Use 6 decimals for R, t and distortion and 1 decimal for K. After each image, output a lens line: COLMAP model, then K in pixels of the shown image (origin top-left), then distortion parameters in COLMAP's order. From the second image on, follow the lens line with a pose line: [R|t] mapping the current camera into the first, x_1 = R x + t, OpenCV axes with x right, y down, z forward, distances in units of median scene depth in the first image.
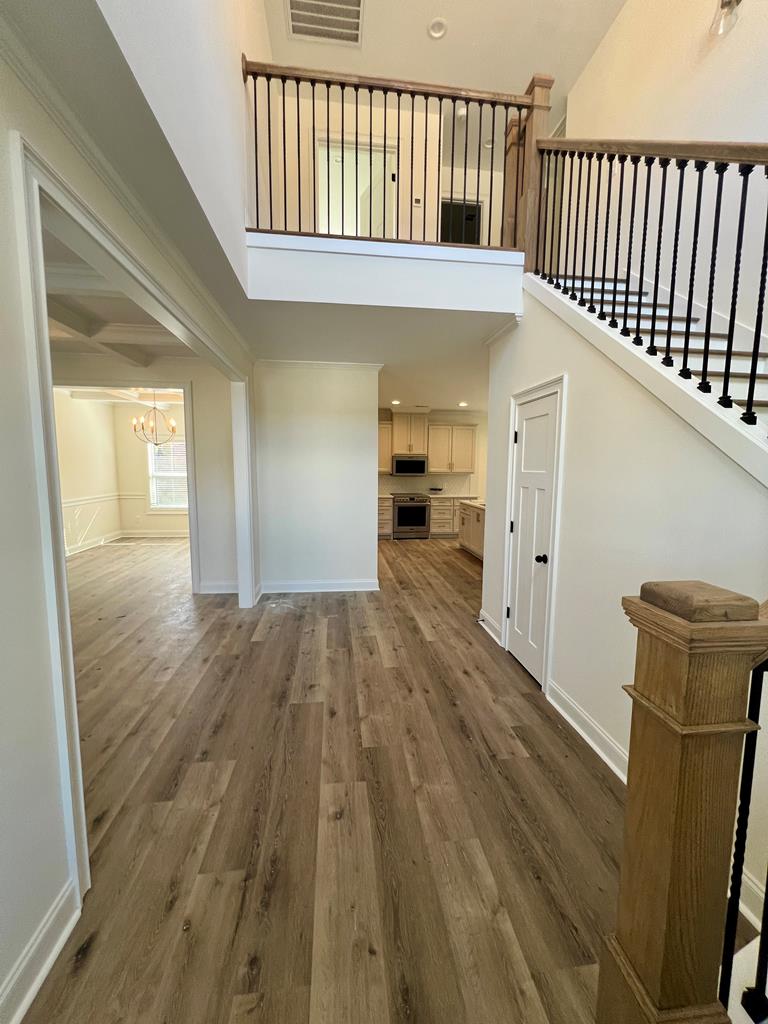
lens RADIAL K [[414.7, 0, 379.5], [0, 414.7, 508.9], [0, 0, 1]] dist [0.006733, -0.000123]
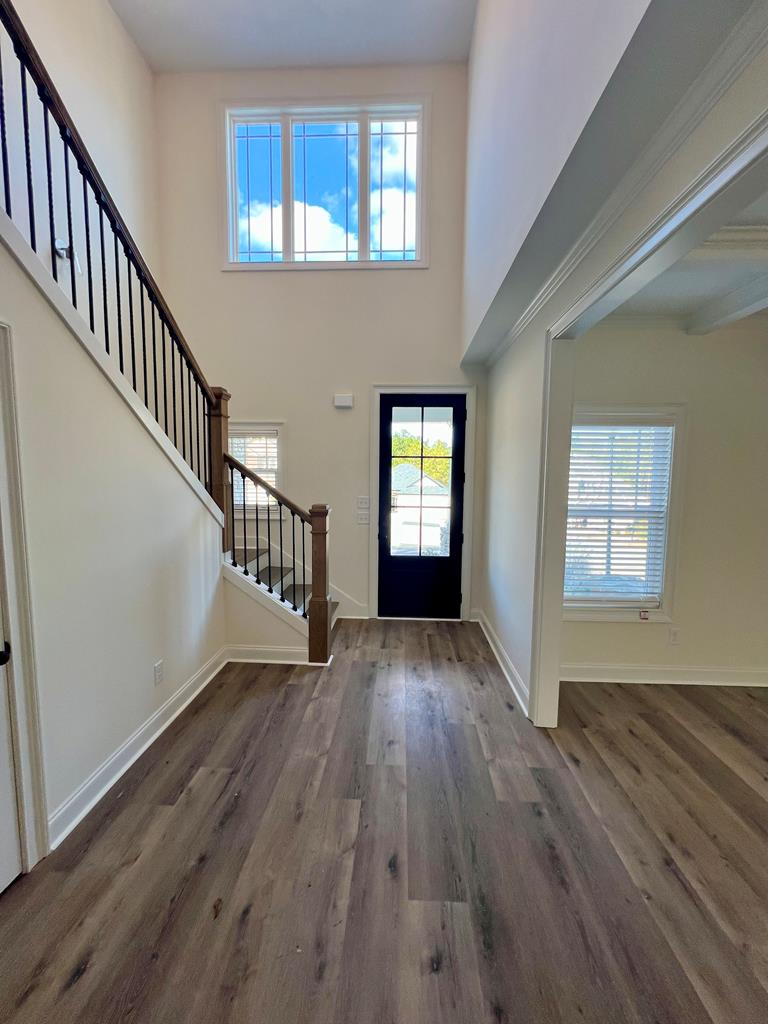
lens RADIAL K [[414.7, 0, 380.4], [0, 414.7, 511.0], [0, 0, 1]] dist [0.006733, -0.000123]
pose [[-0.986845, -0.034719, 0.157899, -0.179894], [-0.003444, 0.980961, 0.194174, -0.184366], [-0.161634, 0.191076, -0.968176, 1.560423]]
